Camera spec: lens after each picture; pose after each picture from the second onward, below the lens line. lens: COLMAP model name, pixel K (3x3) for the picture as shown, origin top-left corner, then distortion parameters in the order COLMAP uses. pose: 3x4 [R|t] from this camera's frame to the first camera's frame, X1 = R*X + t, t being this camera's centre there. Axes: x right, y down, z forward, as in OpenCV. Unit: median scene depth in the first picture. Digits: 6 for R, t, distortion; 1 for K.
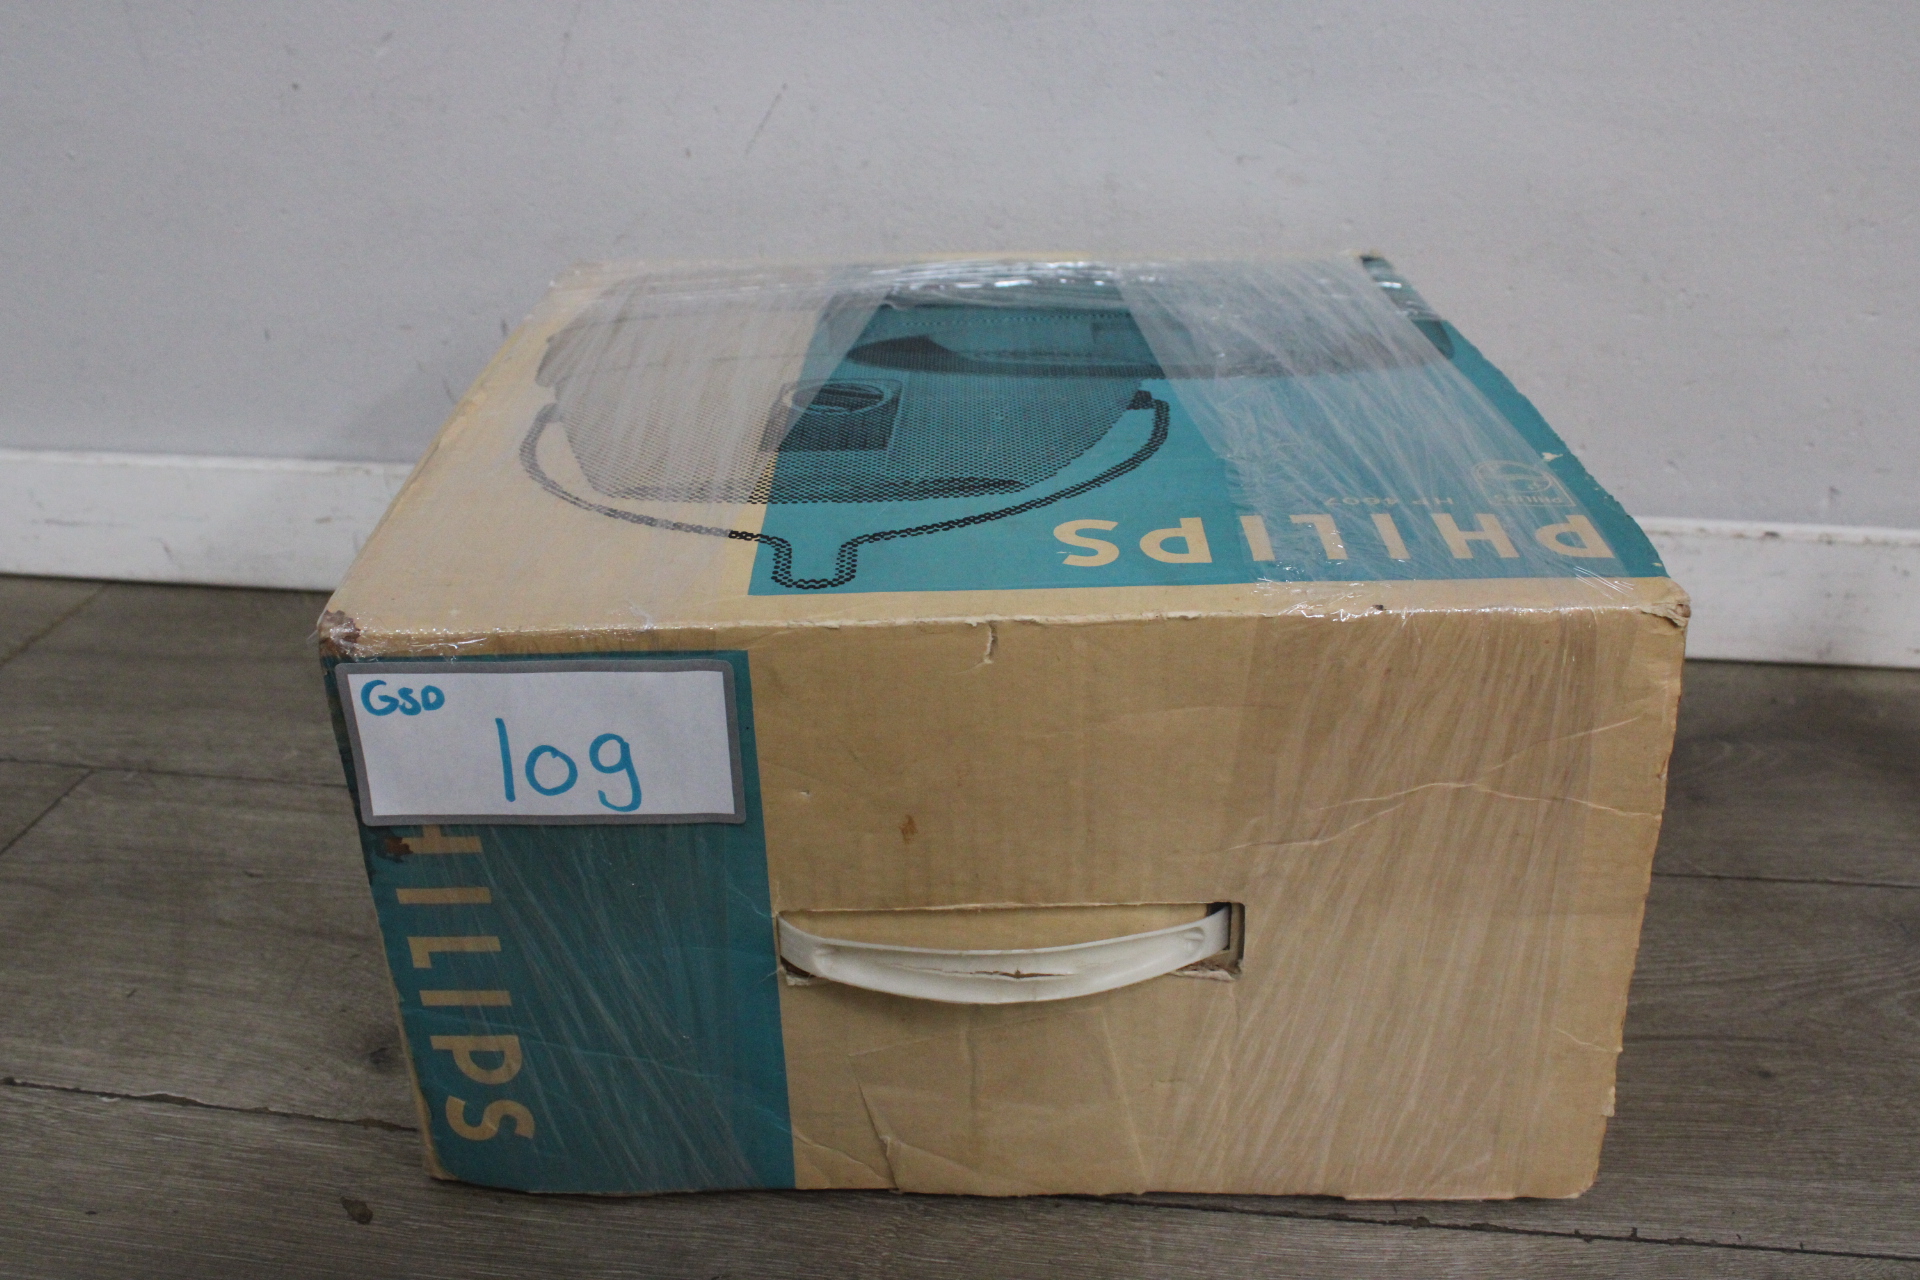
lens RADIAL K [[1807.4, 0, 960.0], [0, 1807.4, 640.0], [0, 0, 1]] dist [-0.159650, 0.157772]
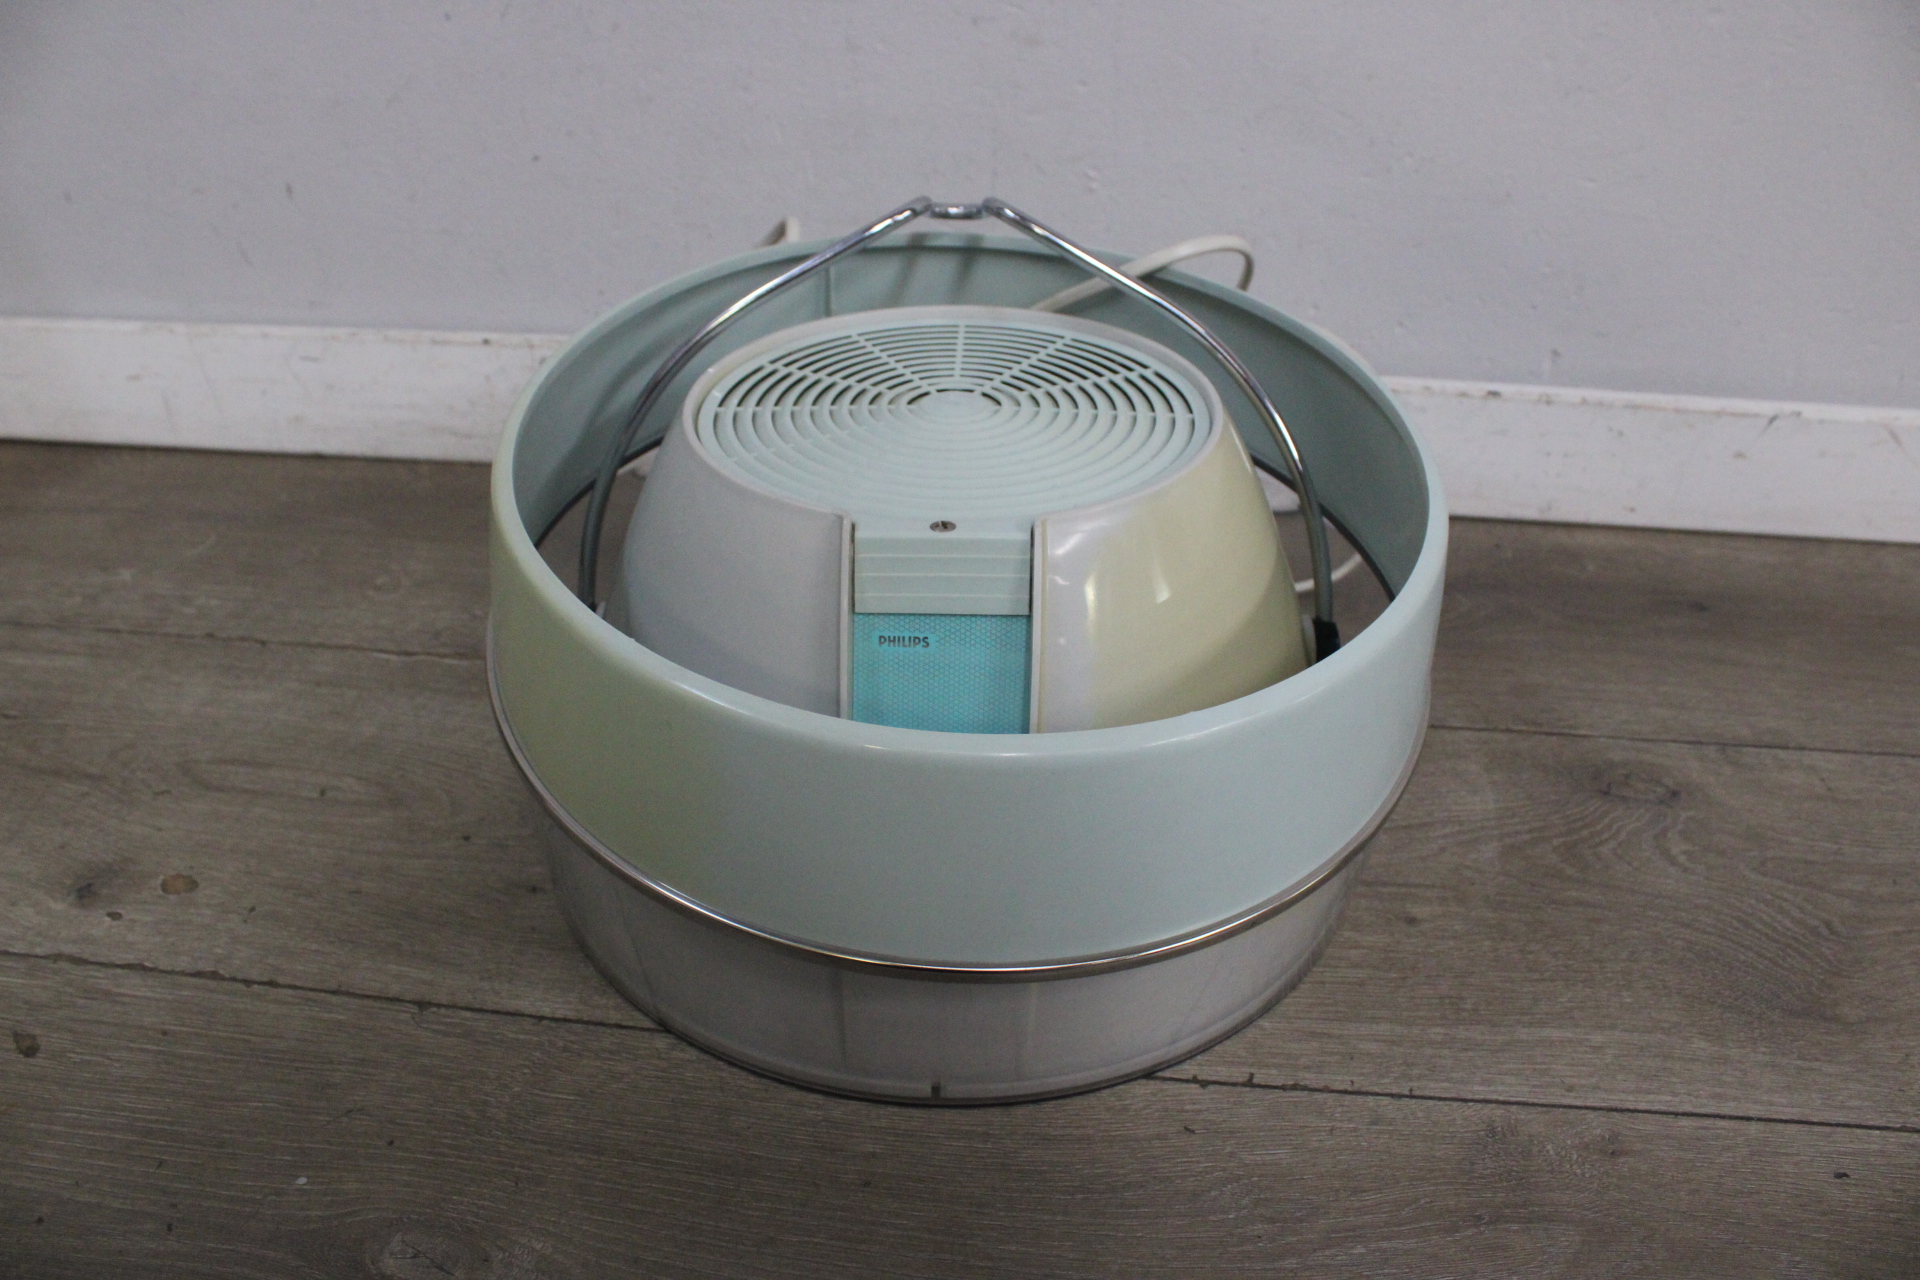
lens RADIAL K [[1605.9, 0, 956.1], [0, 1605.9, 629.1], [0, 0, 1]] dist [-0.178888, 0.157847]
pose [[0.999686, 0.003114, 0.024864, 0.168017], [-0.005228, 0.996332, 0.085413, 0.000977], [-0.024507, -0.085516, 0.996035, 0.100981]]
